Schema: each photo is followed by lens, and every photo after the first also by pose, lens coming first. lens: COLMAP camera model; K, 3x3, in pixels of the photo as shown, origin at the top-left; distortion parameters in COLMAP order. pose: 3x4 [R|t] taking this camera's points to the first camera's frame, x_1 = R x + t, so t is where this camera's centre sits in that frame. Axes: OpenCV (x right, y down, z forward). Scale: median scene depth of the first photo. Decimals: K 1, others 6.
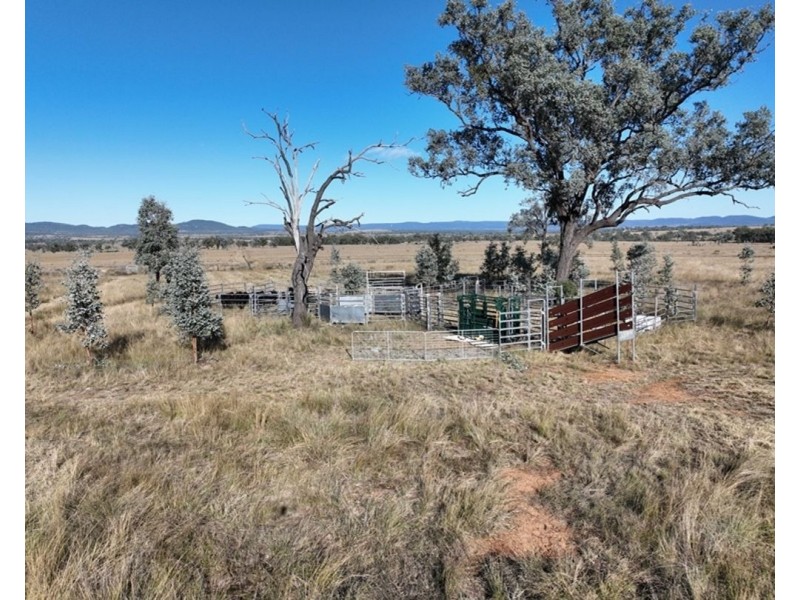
lens RADIAL K [[562.7, 0, 398.4], [0, 562.7, 301.7], [0, 0, 1]] dist [-0.002048, 0.018022]
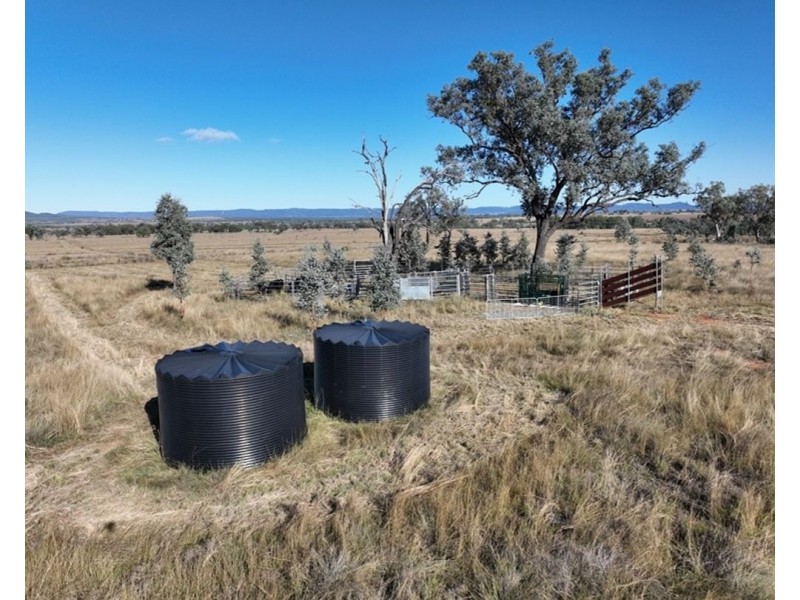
lens RADIAL K [[562.7, 0, 398.4], [0, 562.7, 301.7], [0, 0, 1]] dist [-0.002048, 0.018022]
pose [[0.959102, -0.041297, 0.280033, -0.397092], [0.035211, 0.999022, 0.026734, 0.006184], [-0.280864, -0.015781, 0.959618, -0.183417]]
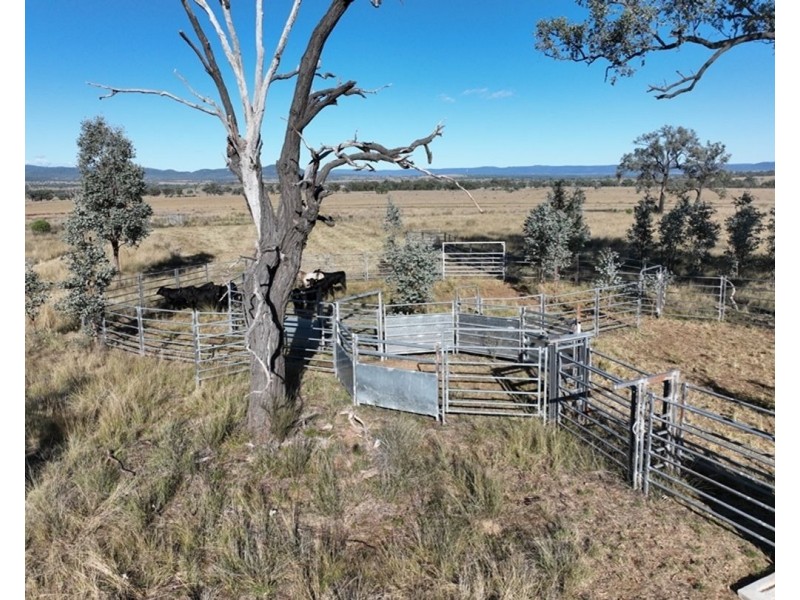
lens RADIAL K [[562.7, 0, 398.4], [0, 562.7, 301.7], [0, 0, 1]] dist [-0.002048, 0.018022]
pose [[0.991466, 0.029867, -0.126899, -0.032090], [-0.017740, 0.995258, 0.095642, -0.062021], [0.129154, -0.092575, 0.987294, 0.498438]]
